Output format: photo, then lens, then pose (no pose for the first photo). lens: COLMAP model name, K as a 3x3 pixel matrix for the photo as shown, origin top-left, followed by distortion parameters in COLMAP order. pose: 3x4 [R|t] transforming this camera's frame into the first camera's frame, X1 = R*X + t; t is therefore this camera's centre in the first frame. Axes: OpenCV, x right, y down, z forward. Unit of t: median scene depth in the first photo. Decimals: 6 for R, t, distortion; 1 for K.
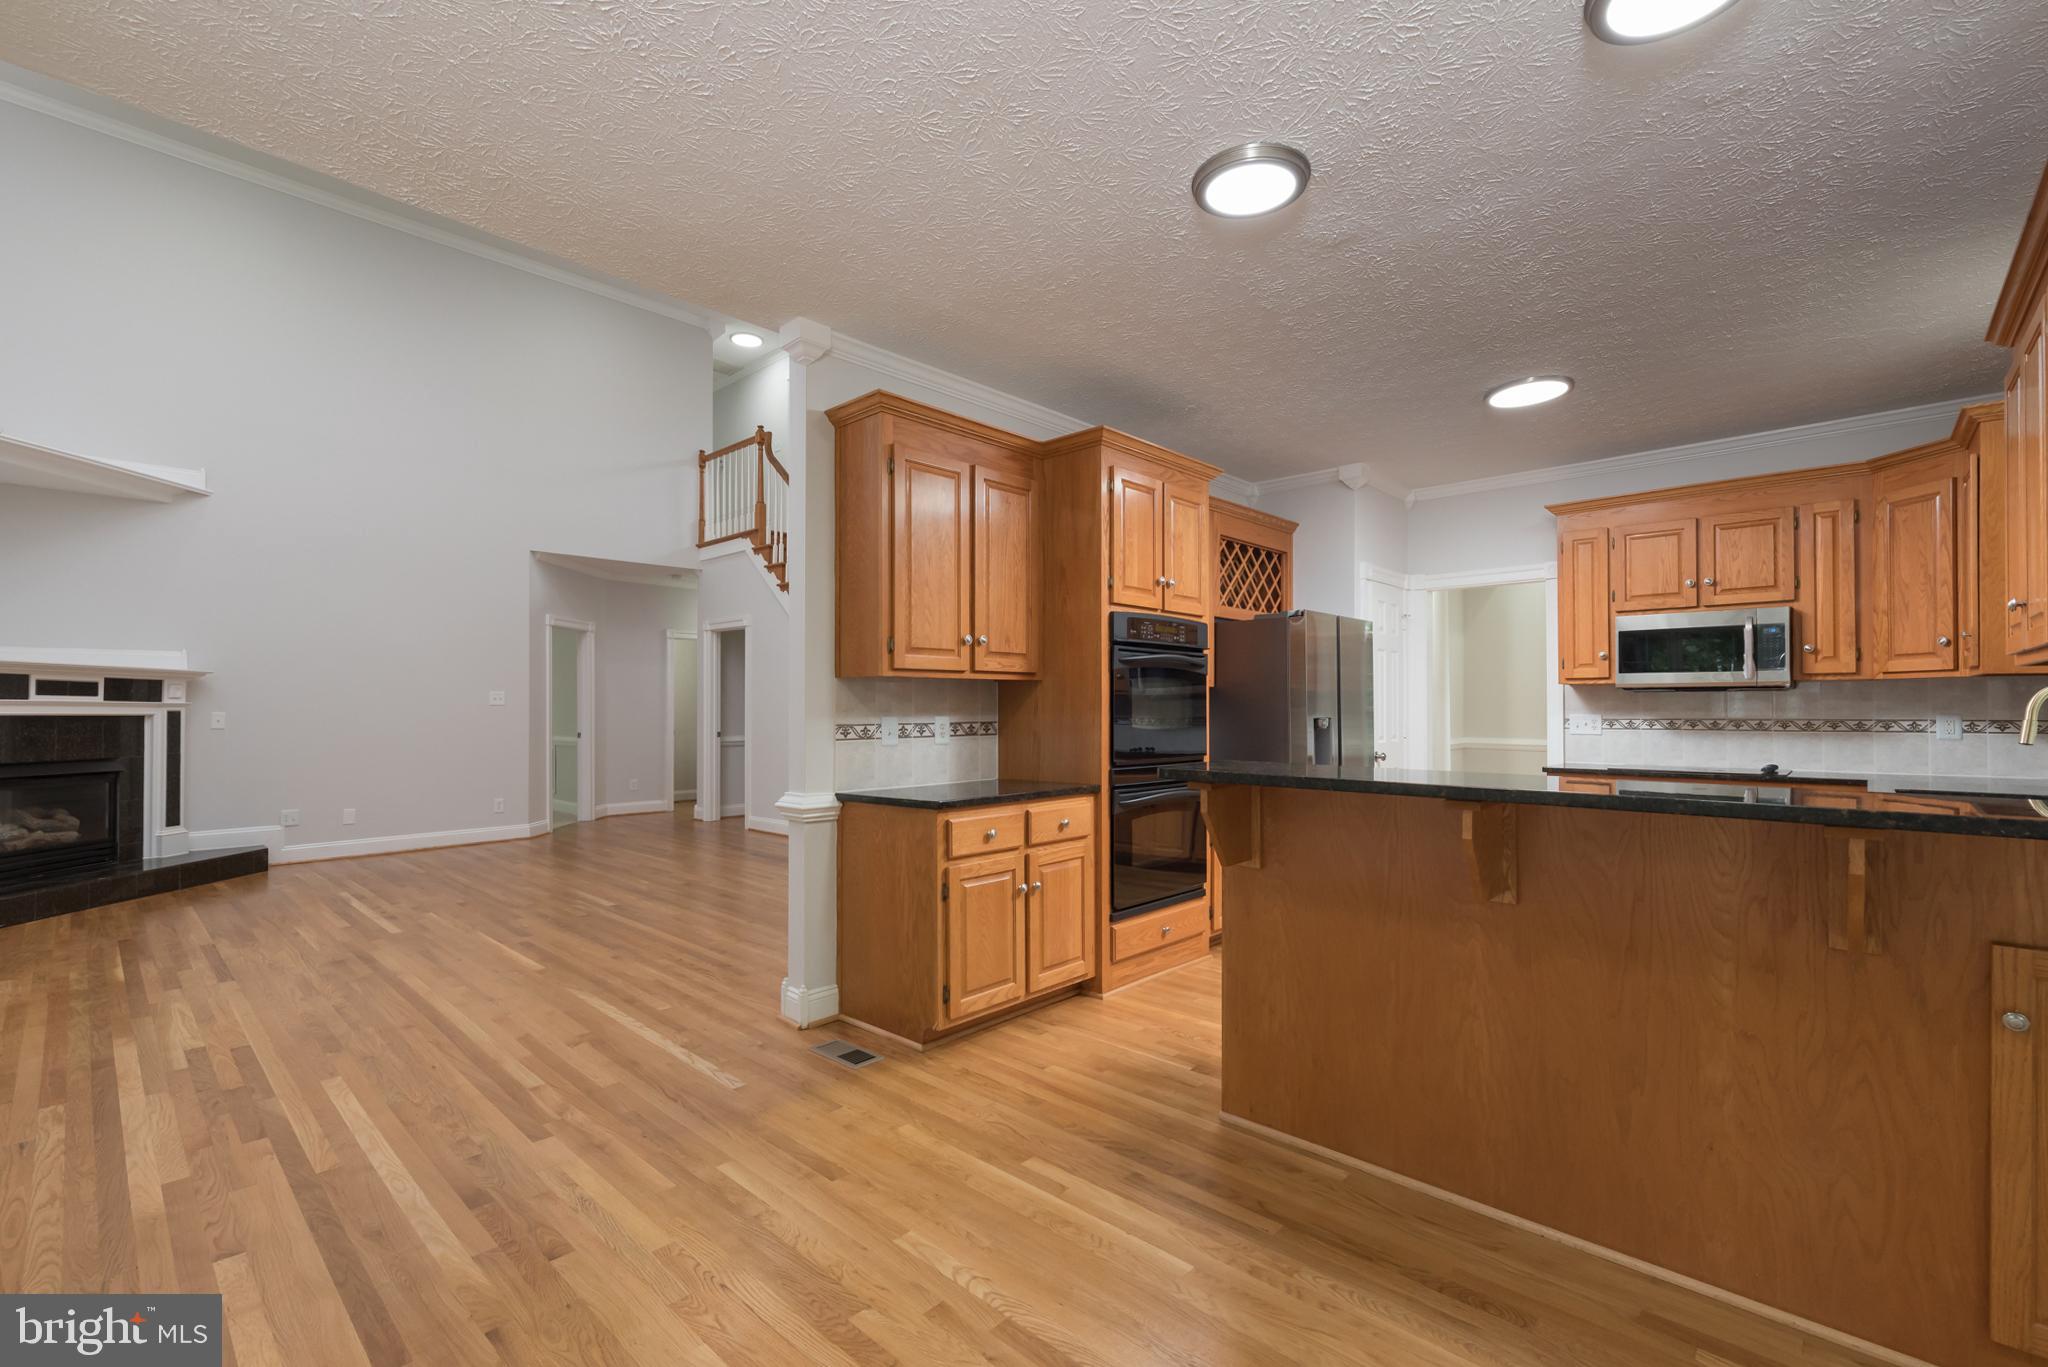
lens RADIAL K [[861.4, 0, 1024.0], [0, 861.4, 683.5], [0, 0, 1]] dist [-0.000453, 0.000090]
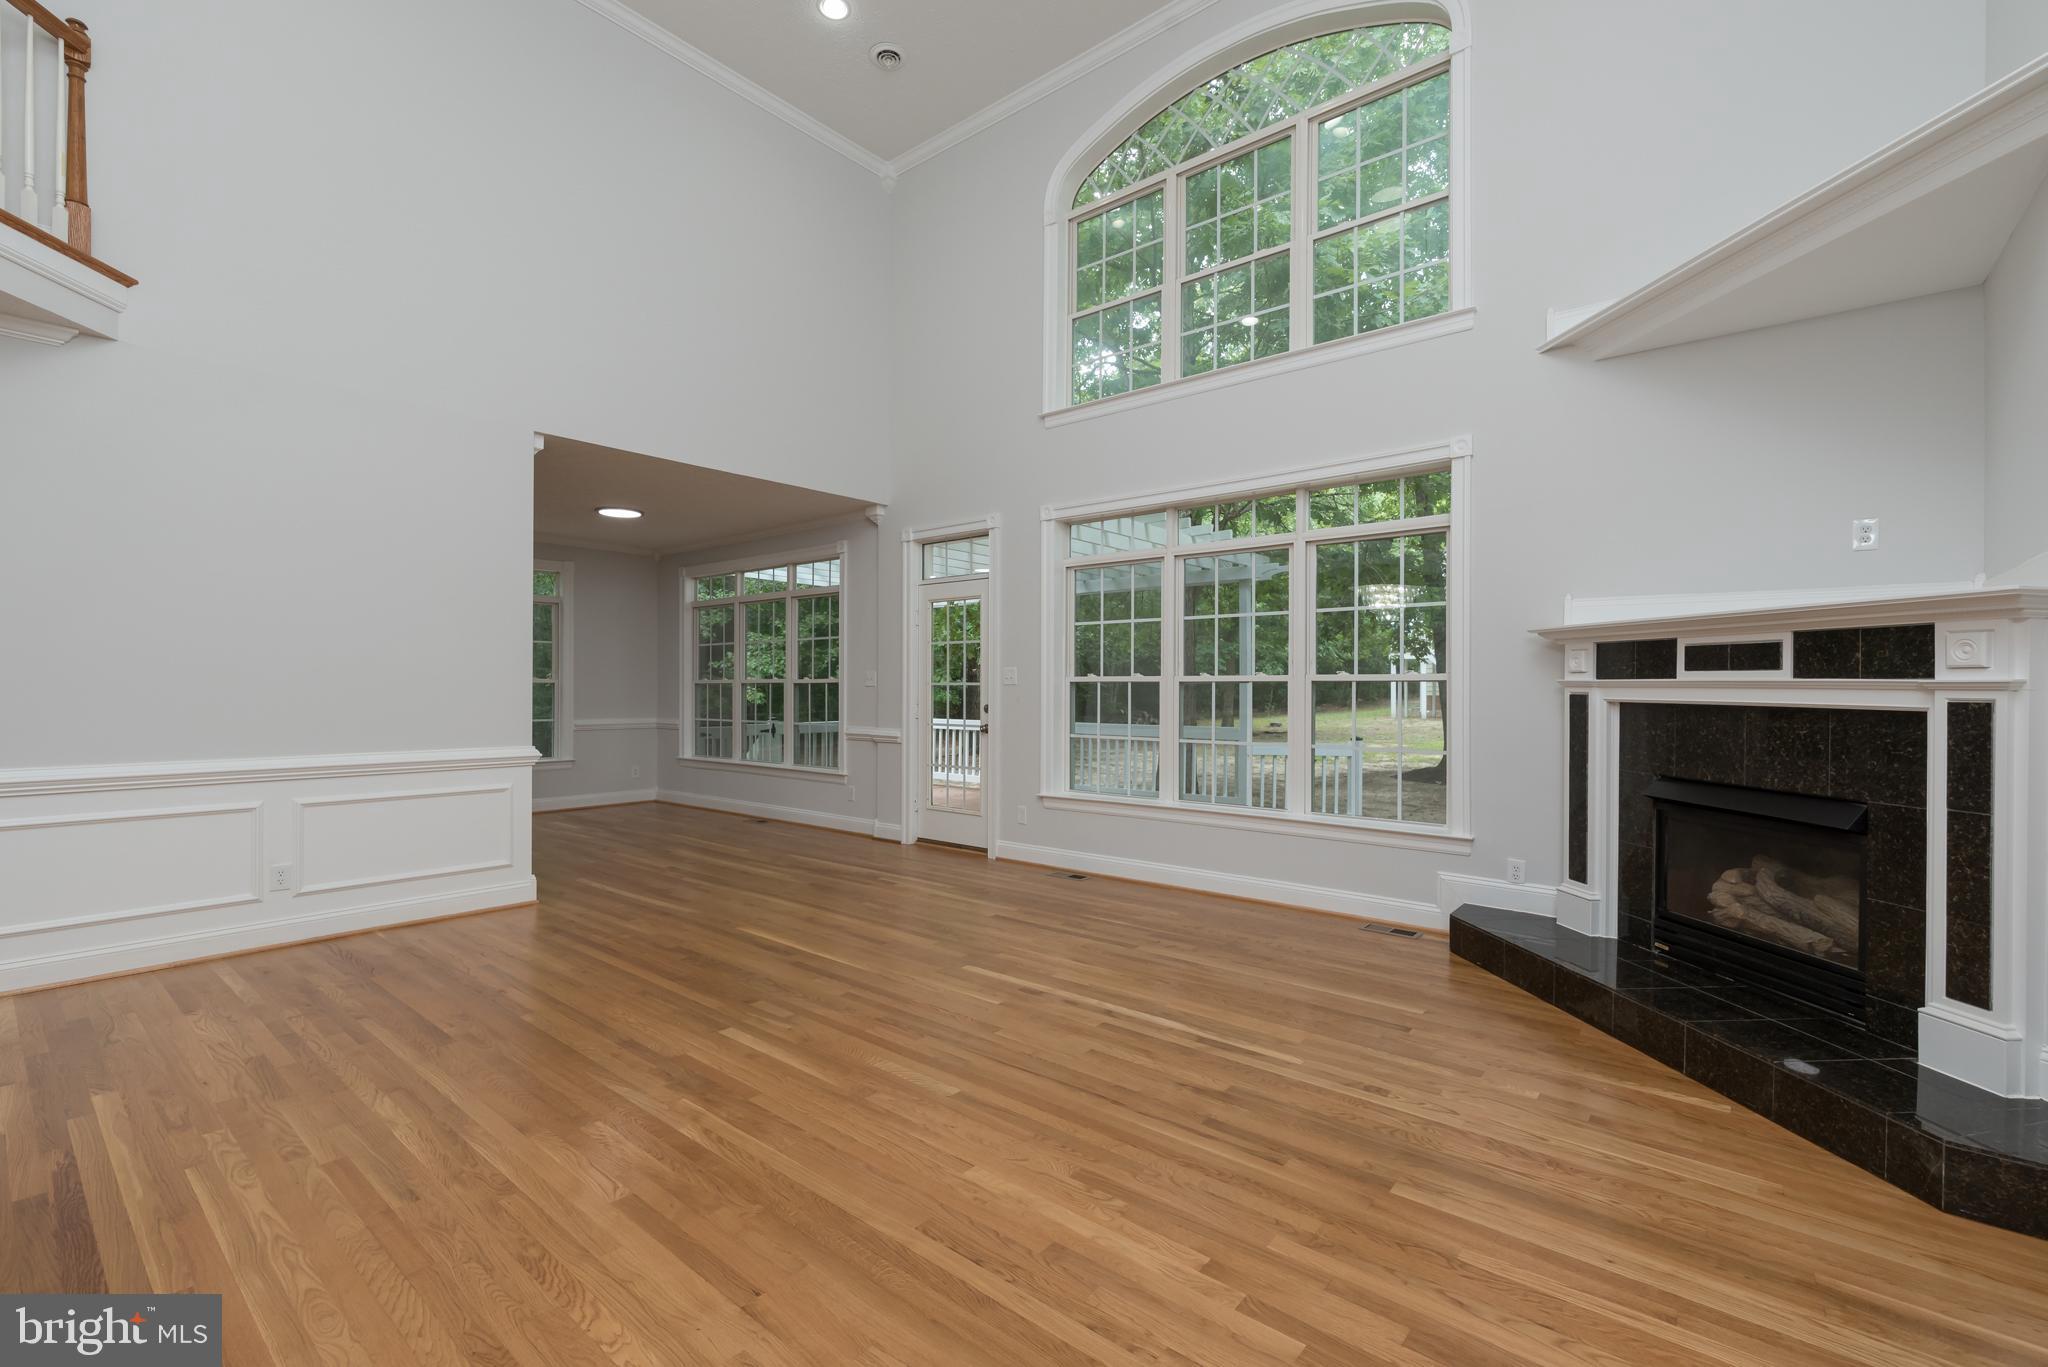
lens RADIAL K [[894.5, 0, 1029.7], [0, 894.5, 686.5], [0, 0, 1]] dist [0.002441, -0.000019]
pose [[-0.998447, 0.001511, -0.055694, -0.593242], [0.003224, 0.999524, -0.030674, 0.039025], [0.055621, -0.030806, -0.997977, 1.477458]]
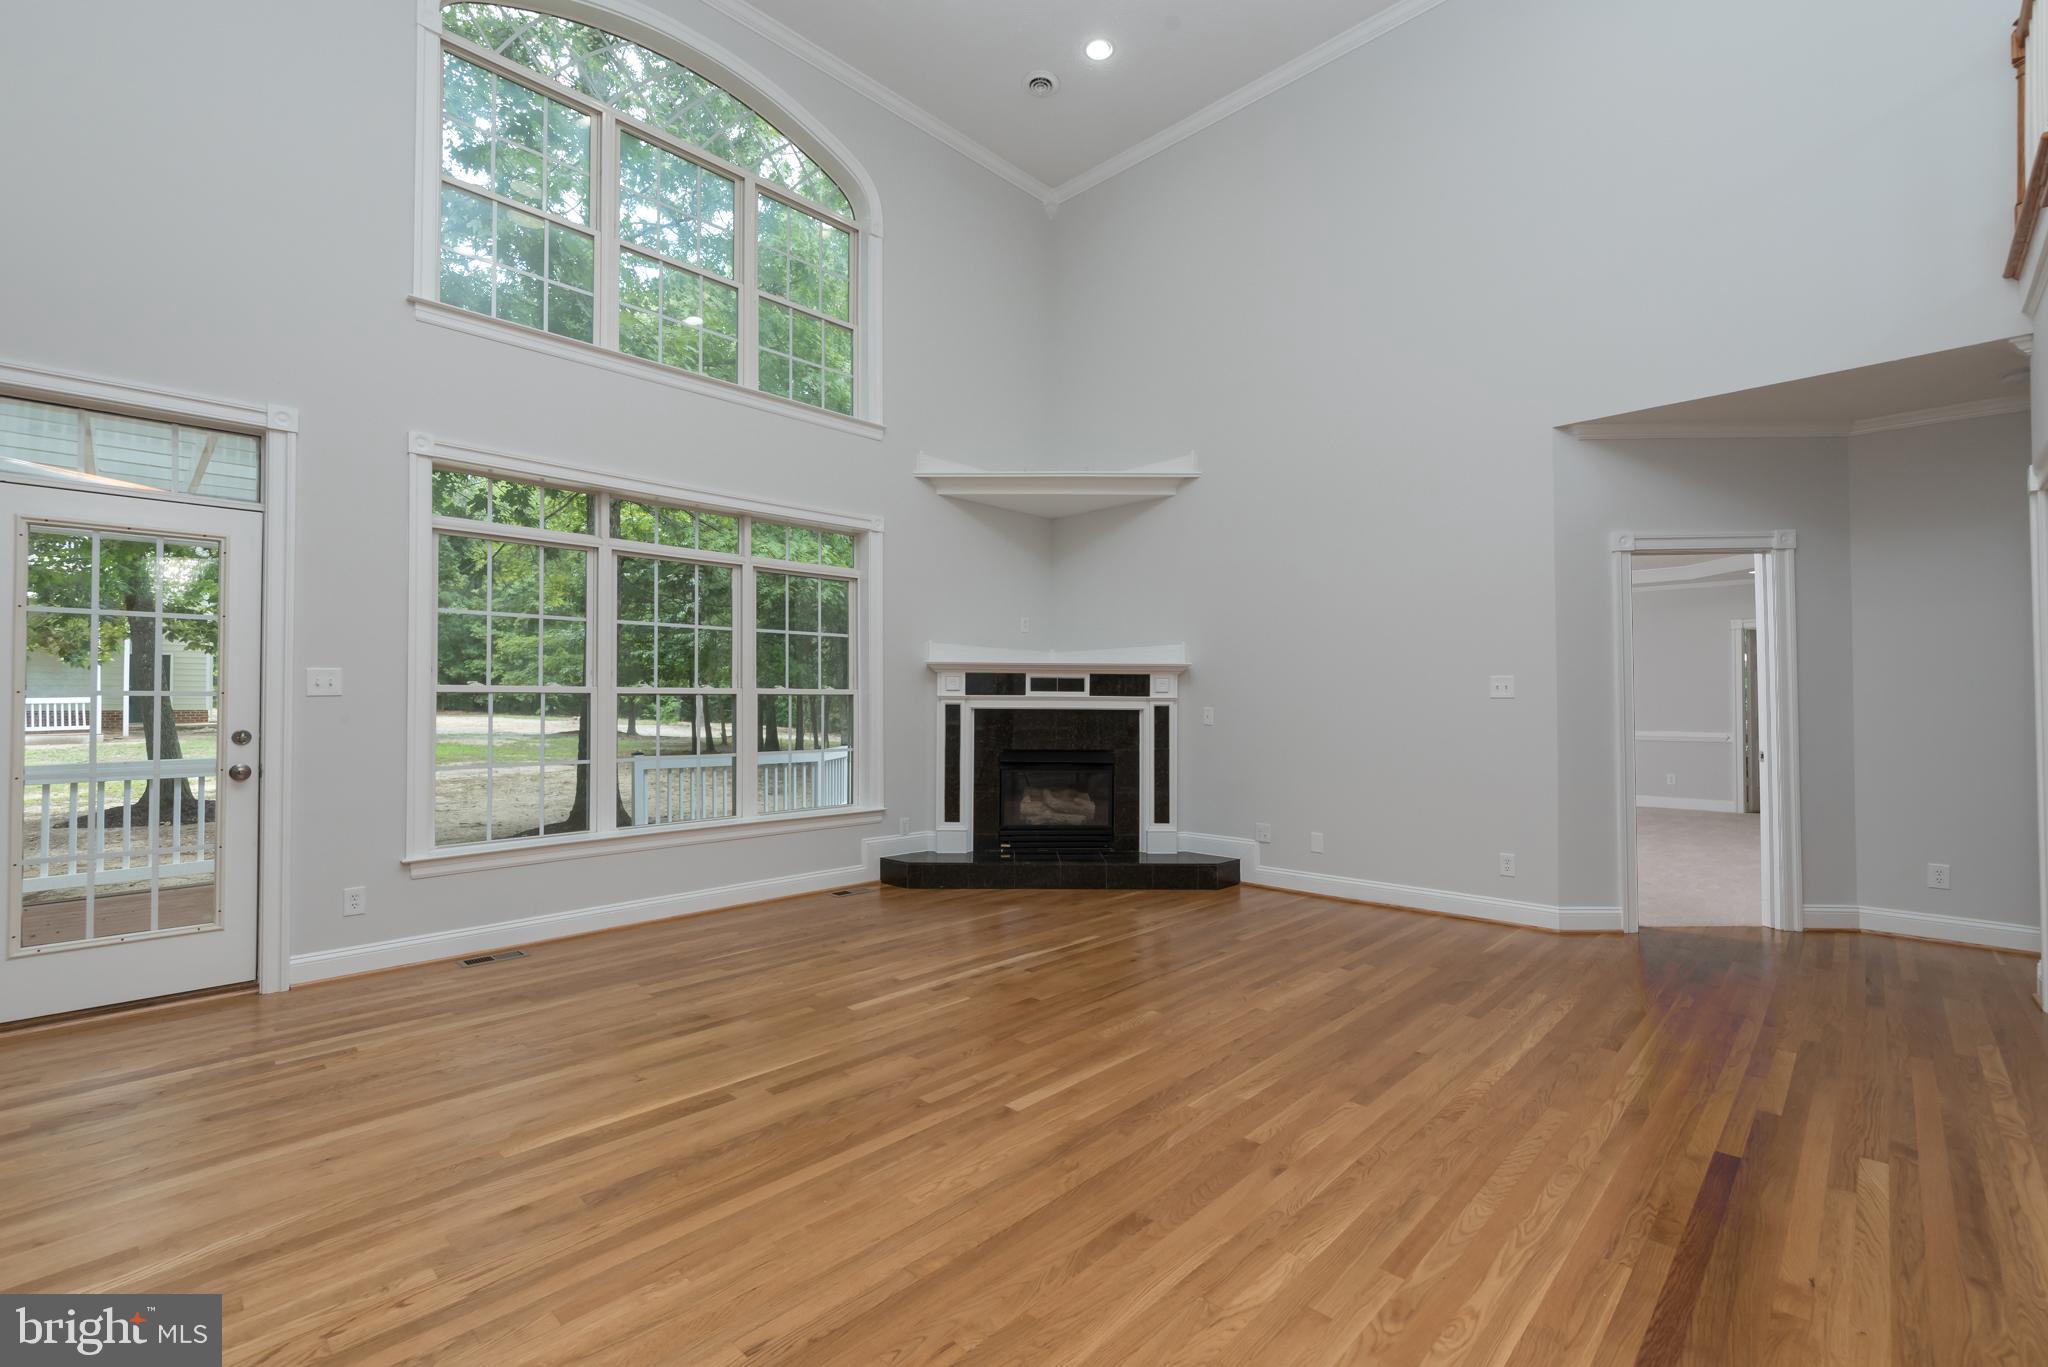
lens RADIAL K [[894.5, 0, 1029.7], [0, 894.5, 686.5], [0, 0, 1]] dist [0.002441, -0.000019]
pose [[-0.009118, -0.012665, -0.999878, 0.033580], [0.028627, 0.999507, -0.012921, 0.020768], [0.999549, -0.028741, -0.008751, 0.926274]]
